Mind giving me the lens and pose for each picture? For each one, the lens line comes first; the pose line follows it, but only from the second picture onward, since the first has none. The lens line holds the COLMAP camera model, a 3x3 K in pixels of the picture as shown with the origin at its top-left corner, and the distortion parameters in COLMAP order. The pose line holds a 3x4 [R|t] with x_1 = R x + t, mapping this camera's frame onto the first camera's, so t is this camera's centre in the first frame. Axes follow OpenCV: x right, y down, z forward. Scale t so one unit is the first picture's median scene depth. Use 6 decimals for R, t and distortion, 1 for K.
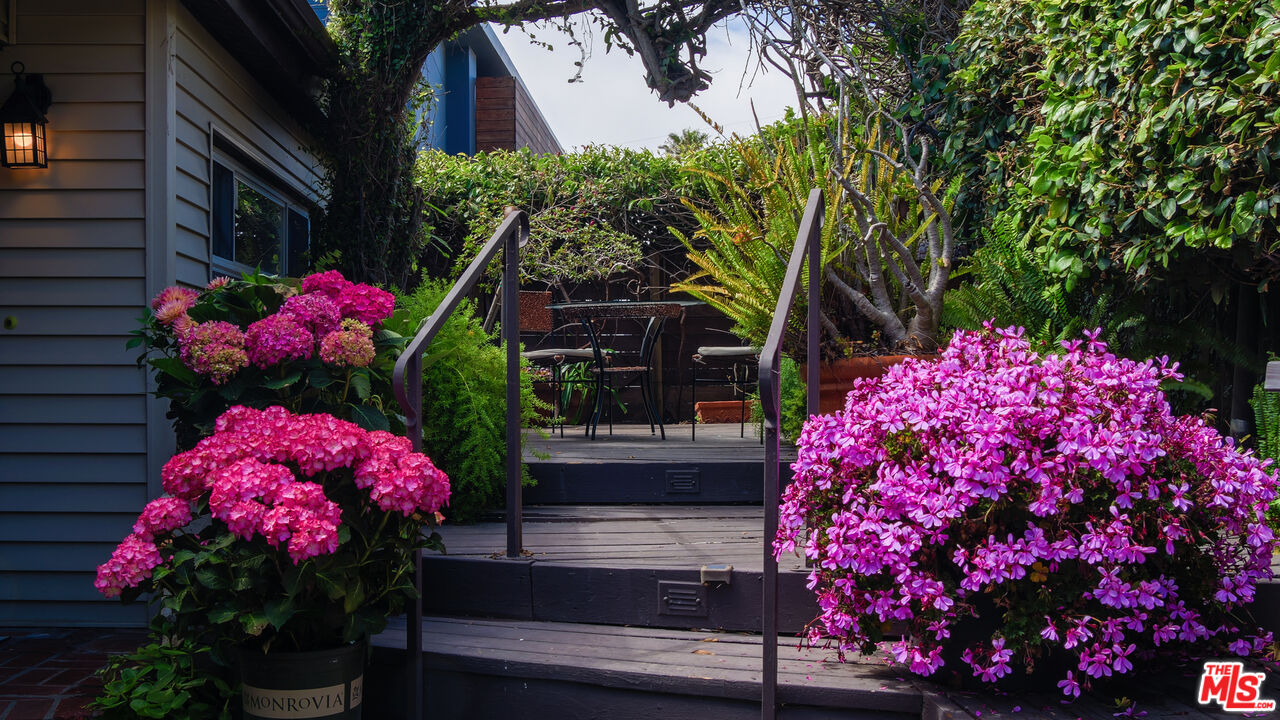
lens RADIAL K [[1184.6, 0, 639.1], [0, 1184.6, 368.8], [0, 0, 1]] dist [-0.051460, 0.015966]
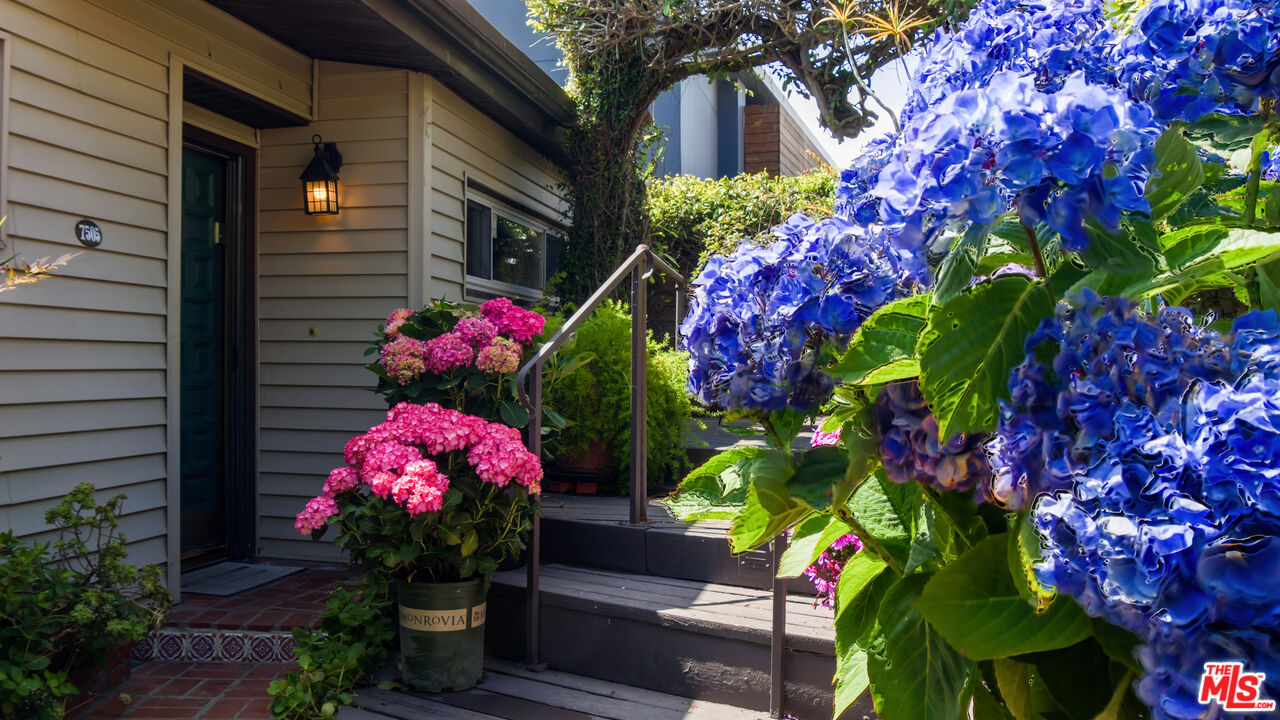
lens RADIAL K [[1080.0, 0, 636.8], [0, 1080.0, 368.4], [0, 0, 1]] dist [-0.053280, 0.014964]
pose [[0.963333, 0.011570, -0.268060, 0.219909], [-0.009543, 0.999915, 0.008861, -0.018494], [0.268139, -0.005978, 0.963362, -0.116648]]
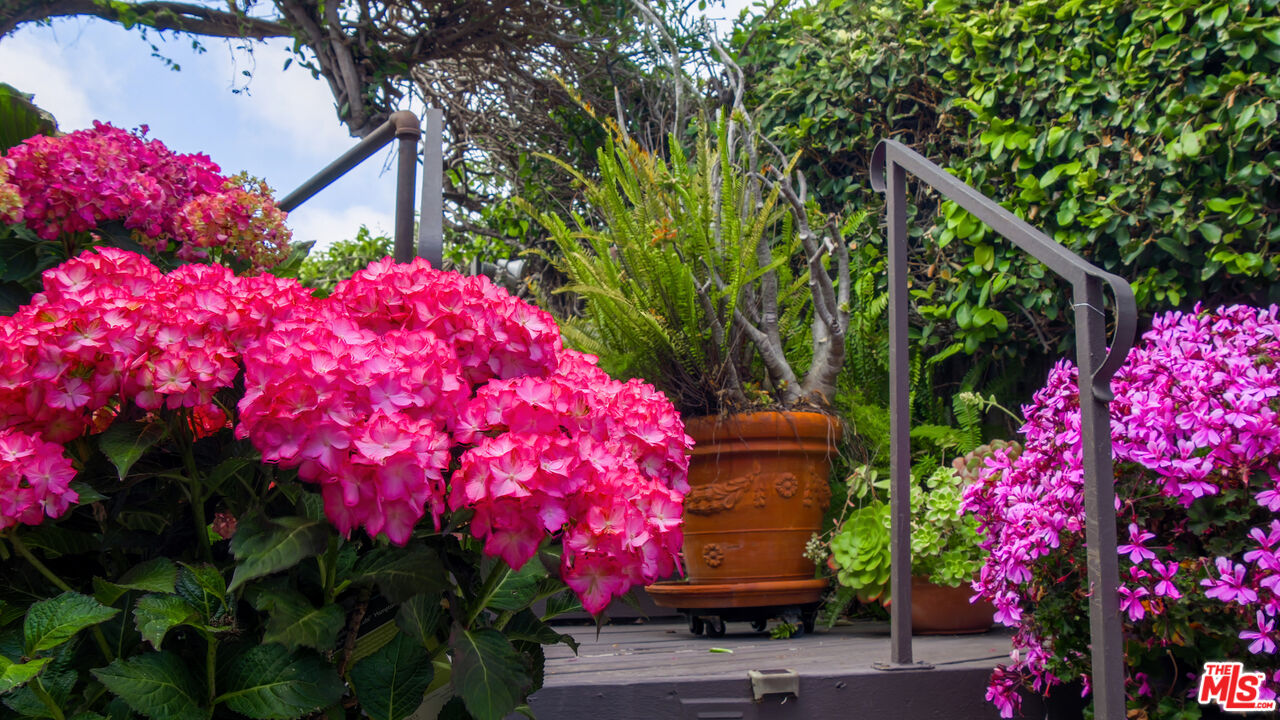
lens RADIAL K [[1080.0, 0, 636.8], [0, 1080.0, 368.4], [0, 0, 1]] dist [-0.053280, 0.014964]
pose [[0.862256, 0.101698, 0.496157, -0.306140], [-0.017250, 0.984962, -0.171909, 0.108299], [-0.506178, 0.139671, 0.851044, 0.524674]]
